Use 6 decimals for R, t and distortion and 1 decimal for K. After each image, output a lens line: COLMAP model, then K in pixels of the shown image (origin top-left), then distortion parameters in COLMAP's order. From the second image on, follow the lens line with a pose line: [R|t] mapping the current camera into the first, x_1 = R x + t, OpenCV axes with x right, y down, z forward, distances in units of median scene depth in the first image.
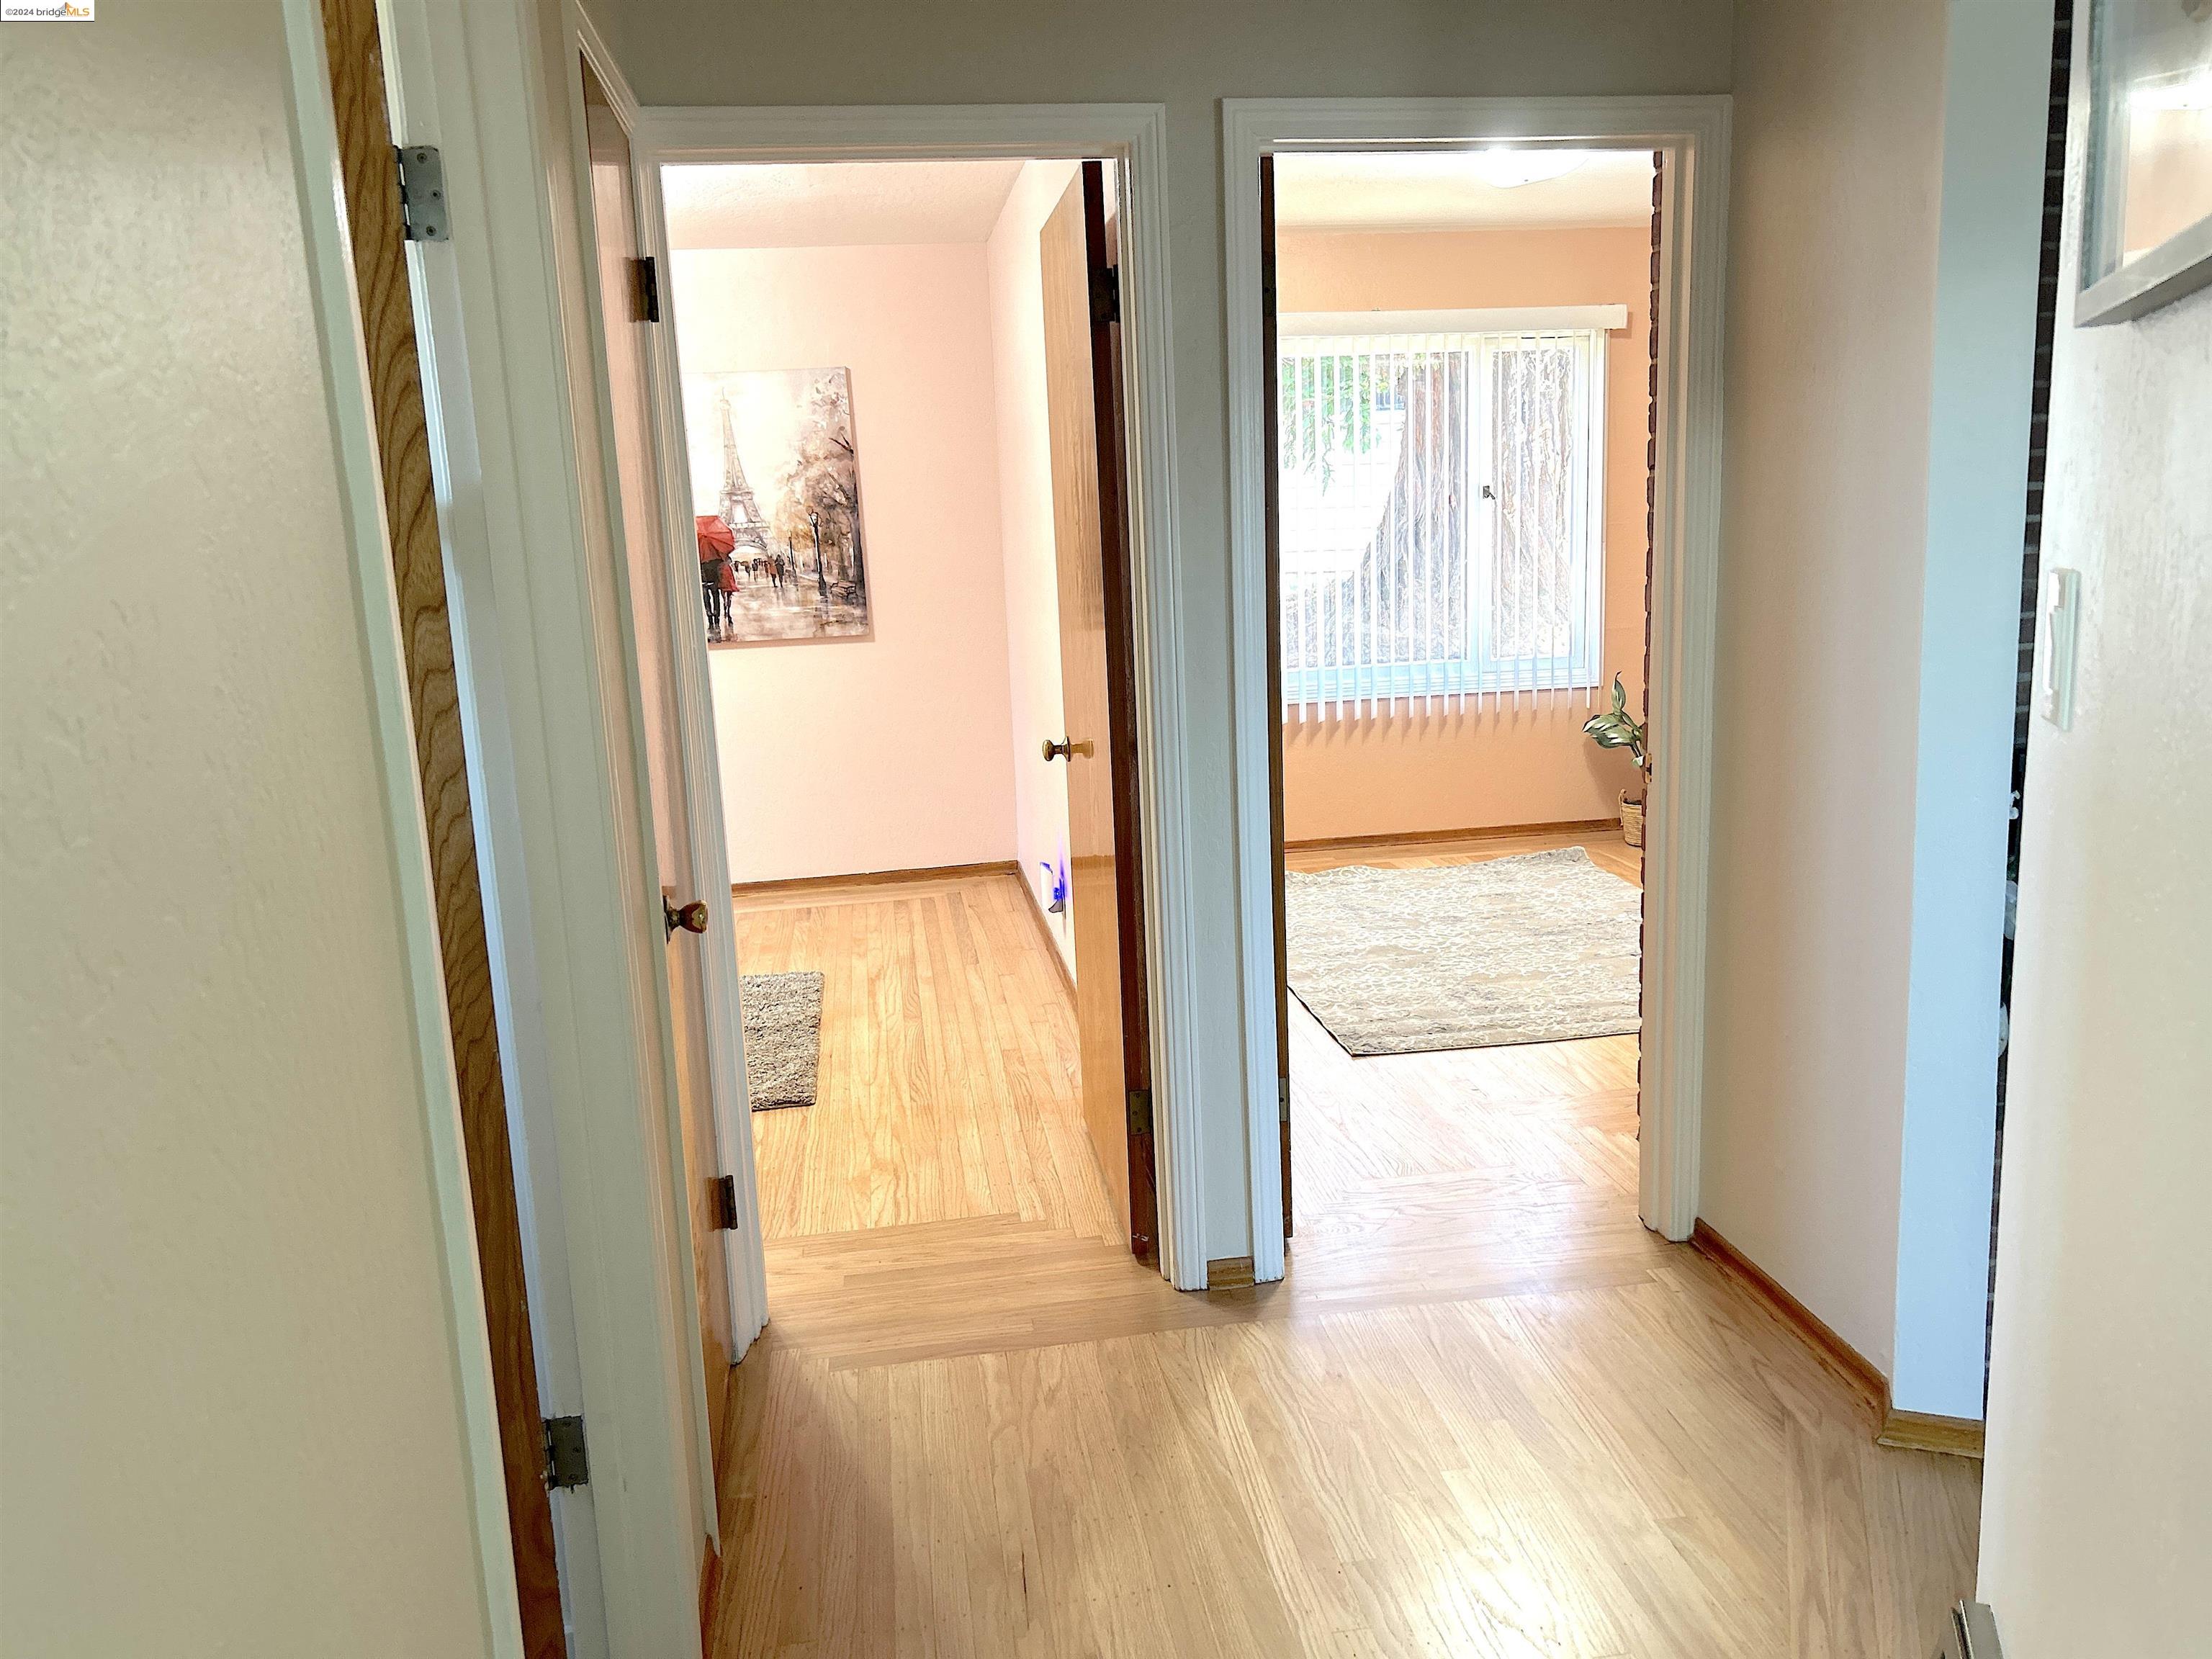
lens RADIAL K [[1656.3, 0, 1110.0], [0, 1656.3, 832.5], [0, 0, 1]] dist [0.037010, -0.037816]
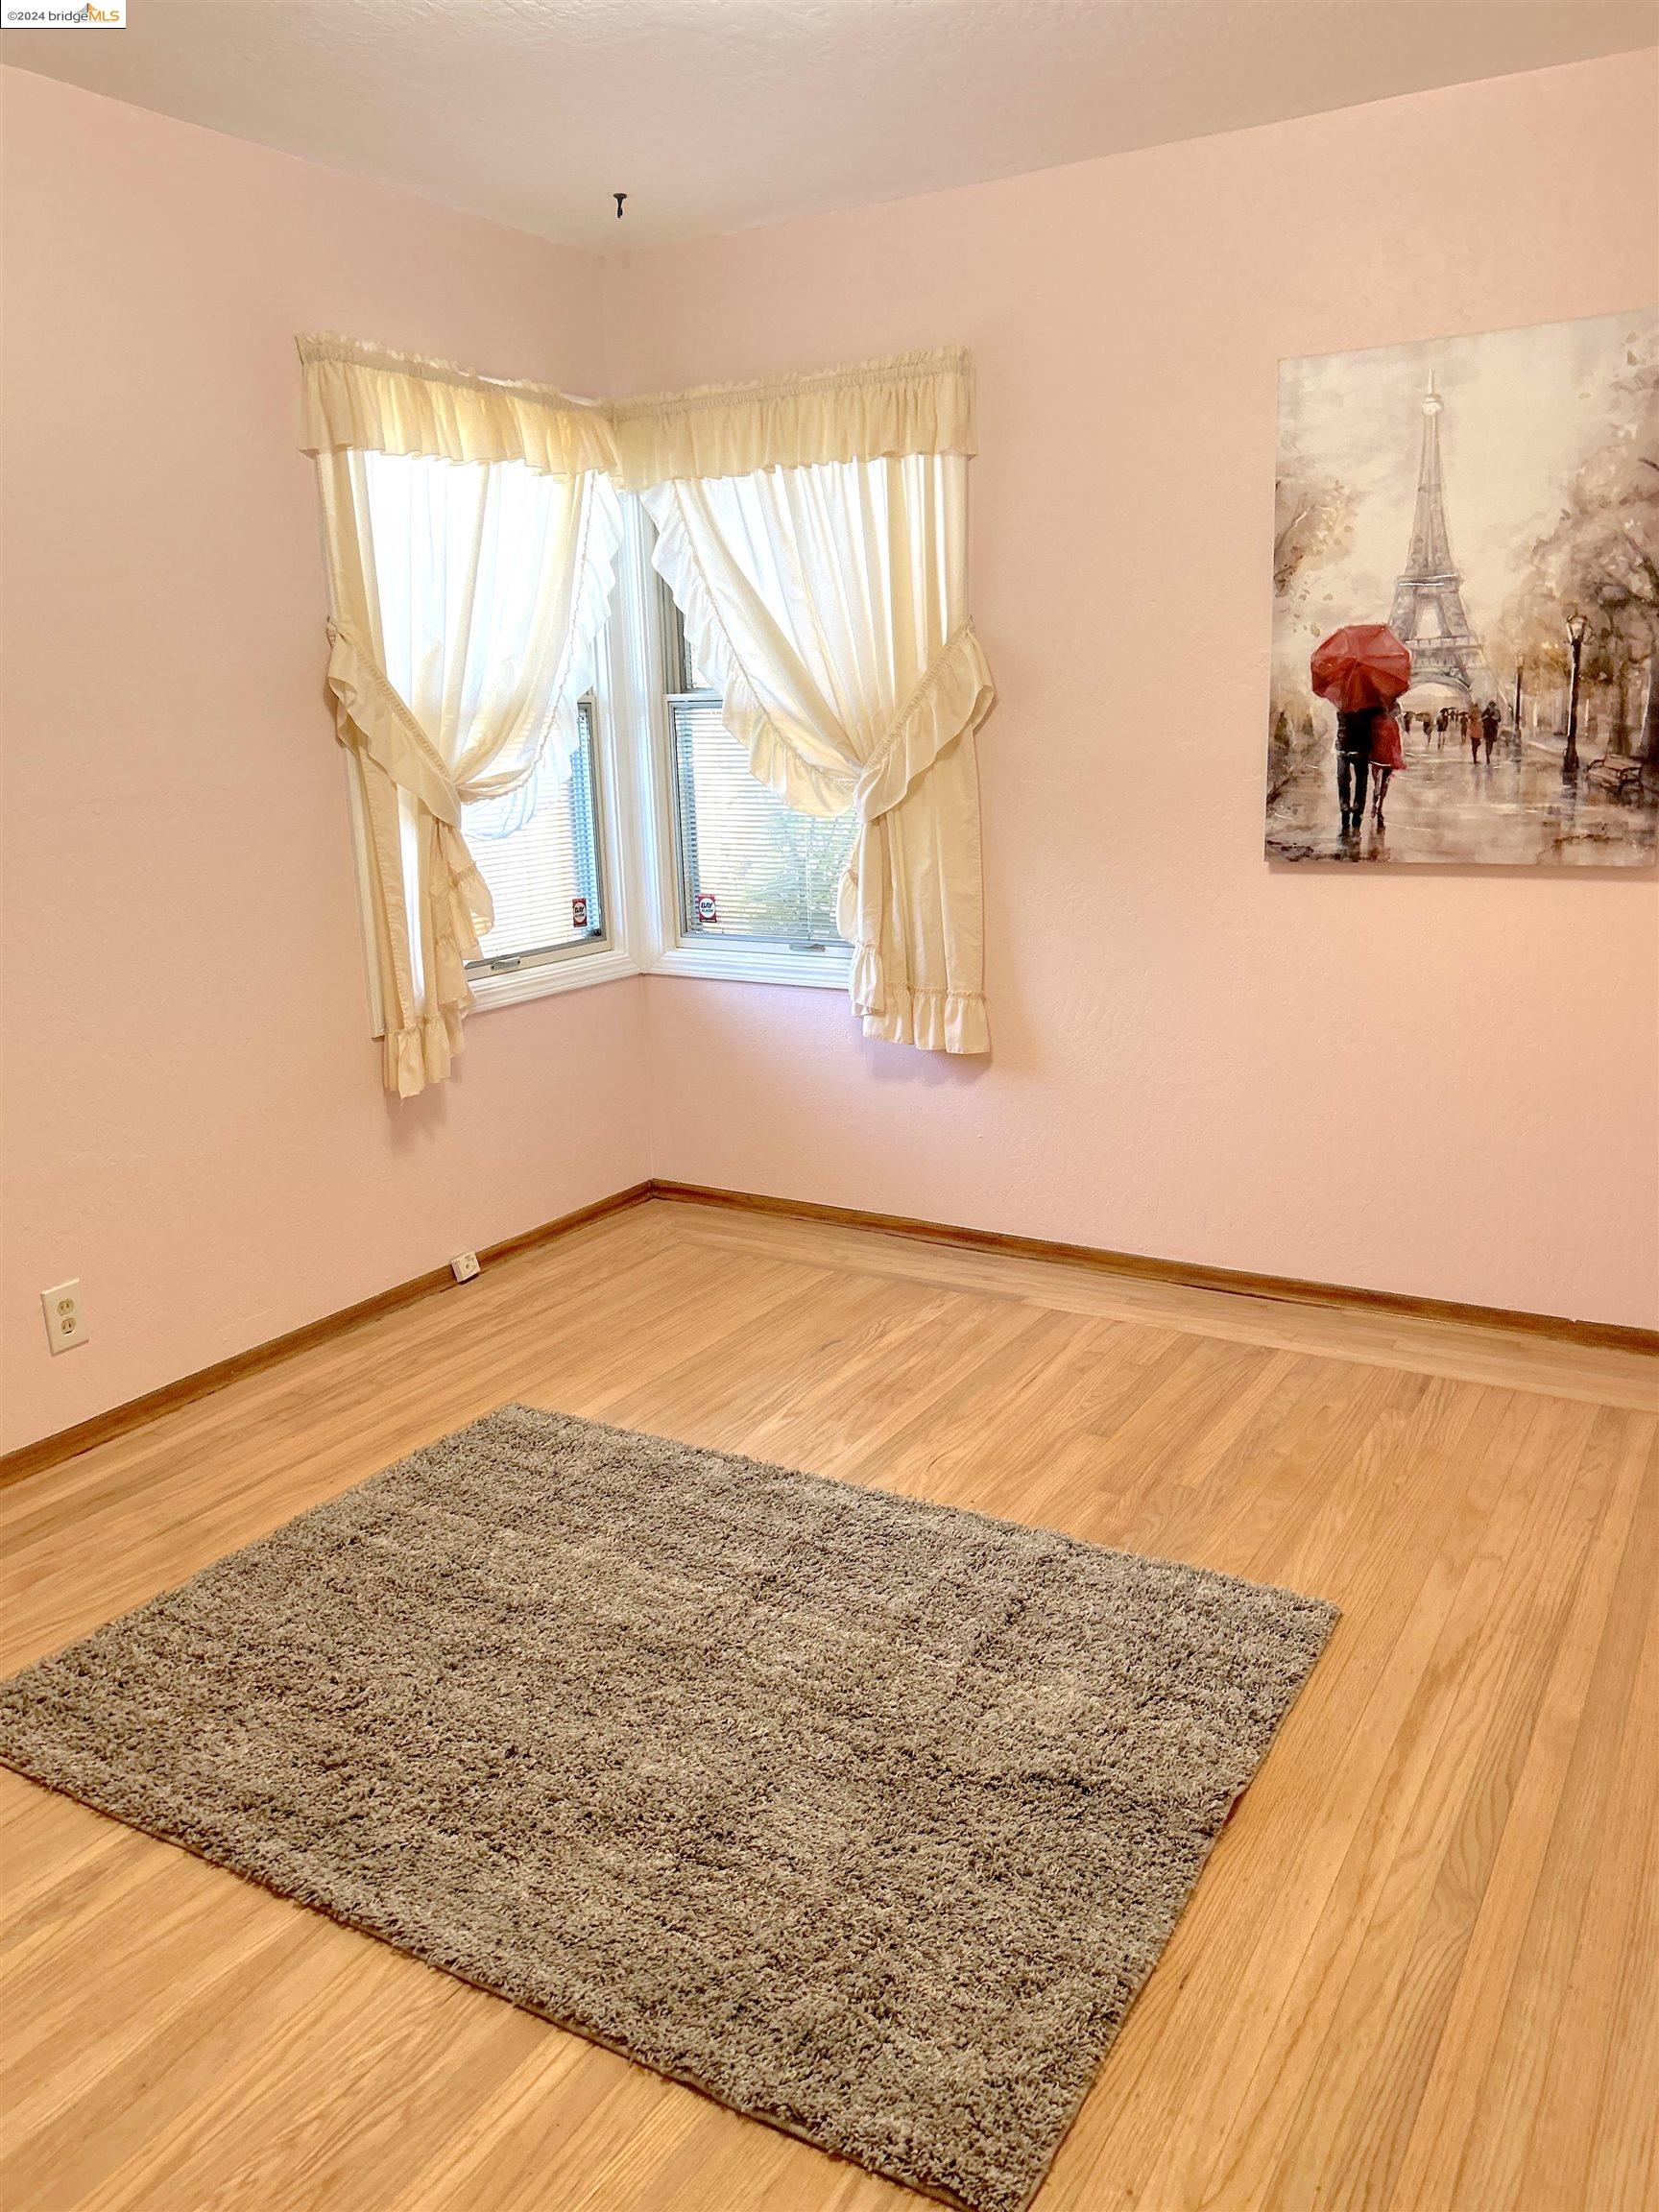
lens RADIAL K [[1656.3, 0, 826.9], [0, 1656.3, 1127.4], [0, 0, 1]] dist [0.037010, -0.037816]
pose [[0.772110, 0.180036, -0.609454, -0.018571], [-0.120930, 0.983131, 0.137217, -0.082551], [0.623877, -0.032246, 0.780857, 0.458947]]
